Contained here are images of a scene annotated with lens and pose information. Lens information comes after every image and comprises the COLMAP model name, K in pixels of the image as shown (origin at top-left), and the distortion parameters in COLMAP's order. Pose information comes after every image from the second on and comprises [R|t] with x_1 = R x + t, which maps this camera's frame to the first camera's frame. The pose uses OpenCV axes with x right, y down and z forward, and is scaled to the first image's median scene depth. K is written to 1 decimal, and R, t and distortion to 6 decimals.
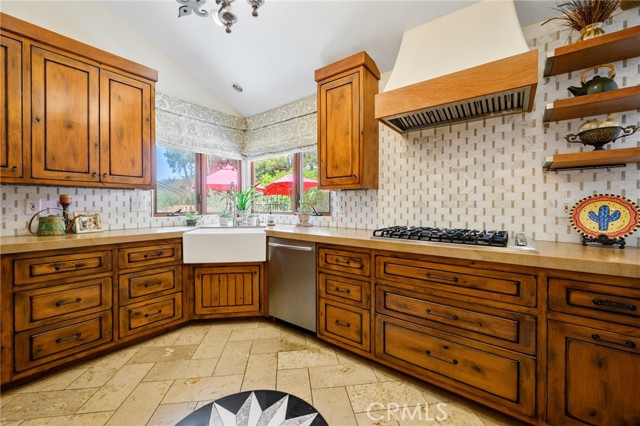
lens RADIAL K [[254.1, 0, 322.9], [0, 254.1, 210.0], [0, 0, 1]] dist [-0.000620, 0.001074]
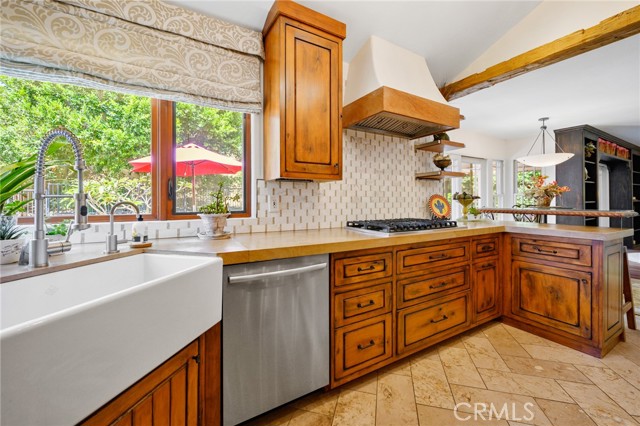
lens RADIAL K [[254.1, 0, 328.4], [0, 254.1, 200.9], [0, 0, 1]] dist [-0.000620, 0.001074]
pose [[0.385994, -0.000766, 0.922501, -0.723187], [0.020505, 0.999760, -0.007750, -0.012463], [-0.922273, 0.021907, 0.385917, 0.785868]]
